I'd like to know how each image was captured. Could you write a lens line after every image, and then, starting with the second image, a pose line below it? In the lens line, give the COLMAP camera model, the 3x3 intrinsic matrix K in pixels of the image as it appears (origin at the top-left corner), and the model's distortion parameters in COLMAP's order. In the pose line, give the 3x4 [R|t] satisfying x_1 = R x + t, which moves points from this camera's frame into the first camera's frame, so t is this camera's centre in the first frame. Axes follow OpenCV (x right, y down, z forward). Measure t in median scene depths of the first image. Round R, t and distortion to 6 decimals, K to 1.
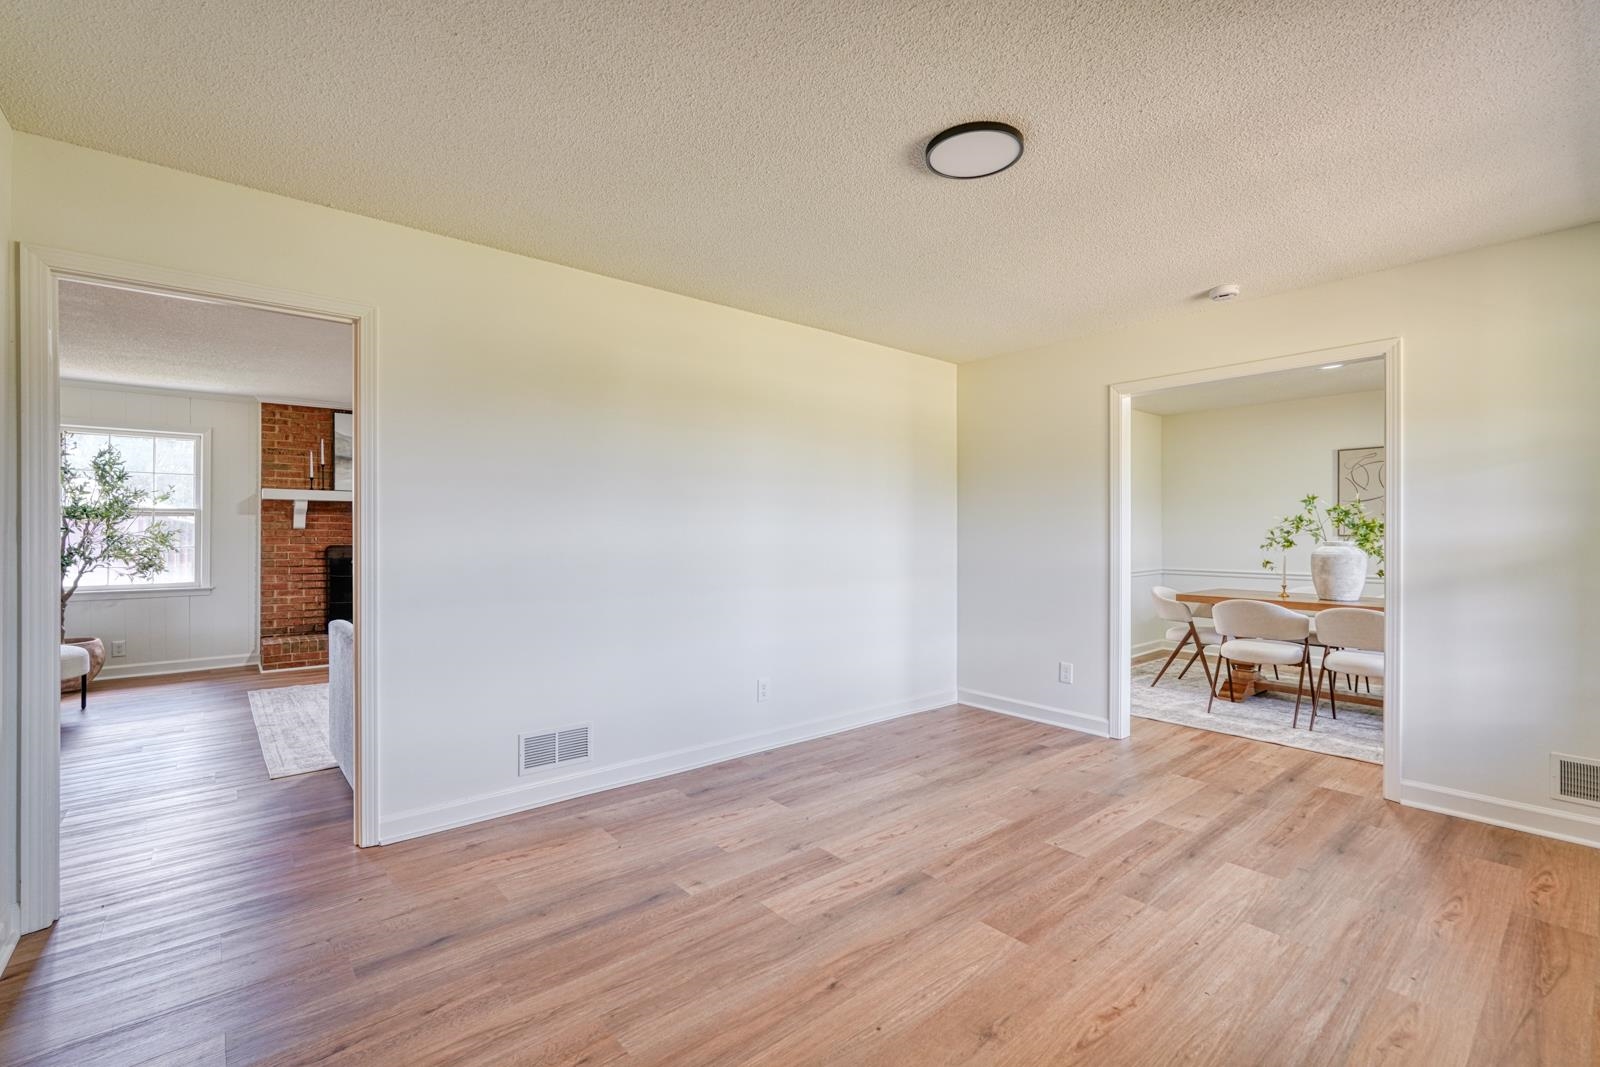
lens RADIAL K [[701.2, 0, 800.3], [0, 701.2, 534.5], [0, 0, 1]] dist [-0.004840, 0.002562]
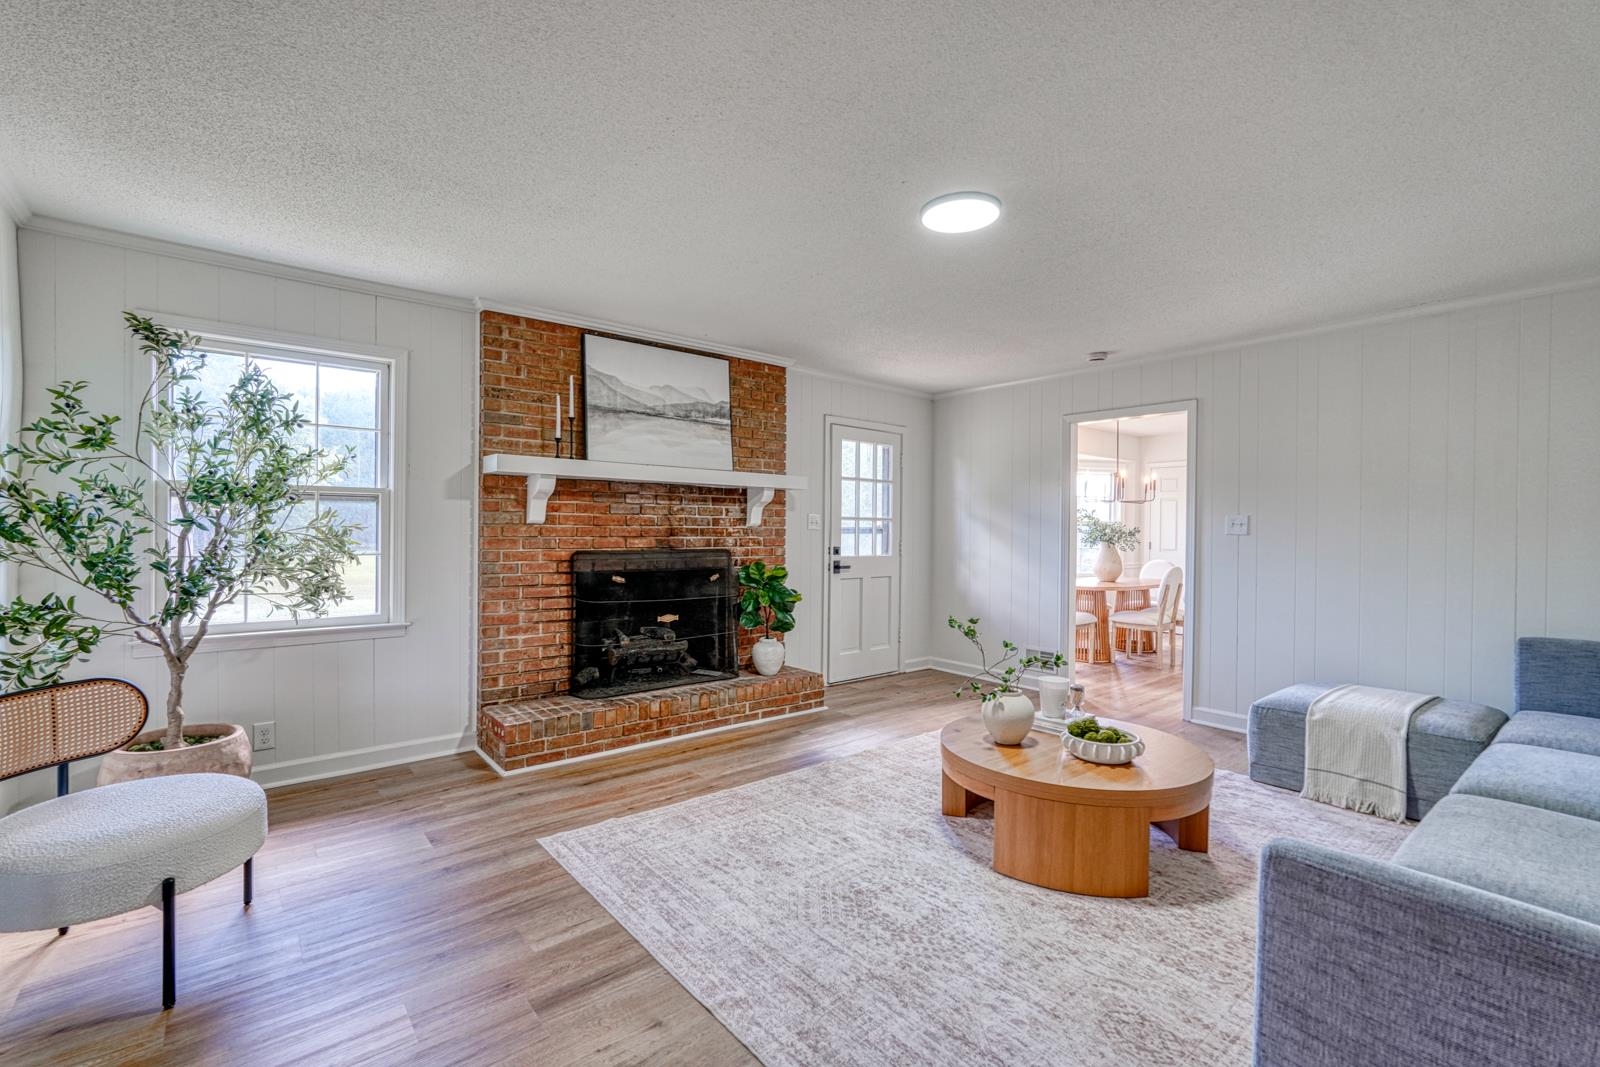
lens RADIAL K [[701.2, 0, 791.5], [0, 701.2, 537.3], [0, 0, 1]] dist [-0.004840, 0.002562]
pose [[0.999804, 0.004689, -0.019257, -0.493182], [-0.004557, 0.999966, 0.006932, -0.001538], [0.019289, -0.006843, 0.999791, 0.408465]]
